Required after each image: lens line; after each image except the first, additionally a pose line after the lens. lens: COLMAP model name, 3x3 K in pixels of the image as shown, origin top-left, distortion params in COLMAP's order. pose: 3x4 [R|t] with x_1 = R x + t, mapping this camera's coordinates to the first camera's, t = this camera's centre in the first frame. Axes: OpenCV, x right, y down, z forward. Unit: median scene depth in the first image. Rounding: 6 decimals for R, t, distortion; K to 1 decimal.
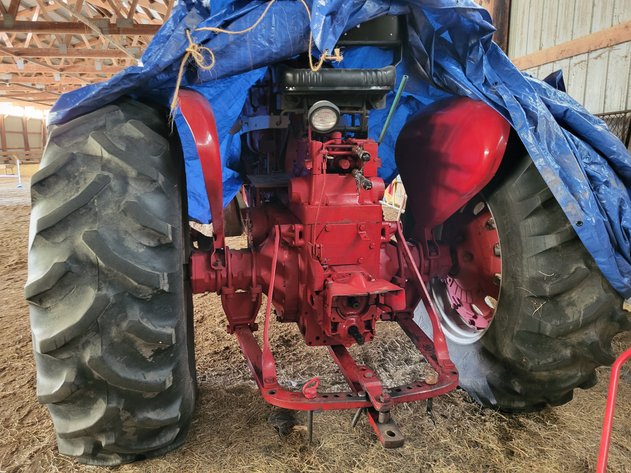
lens RADIAL K [[474.6, 0, 315.5], [0, 474.6, 236.5], [0, 0, 1]] dist [0.028801, -0.009400]
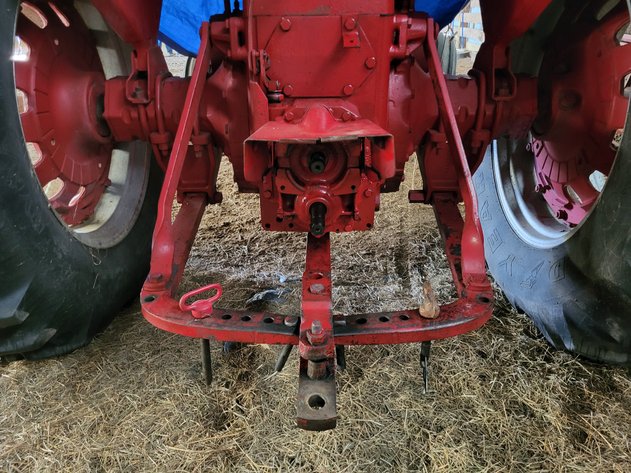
lens RADIAL K [[474.6, 0, 315.5], [0, 474.6, 236.5], [0, 0, 1]] dist [0.028801, -0.009400]
pose [[0.970552, 0.086812, -0.224704, 0.185005], [-0.029609, 0.968724, 0.246369, 0.074948], [0.239064, -0.232461, 0.942768, 0.387718]]
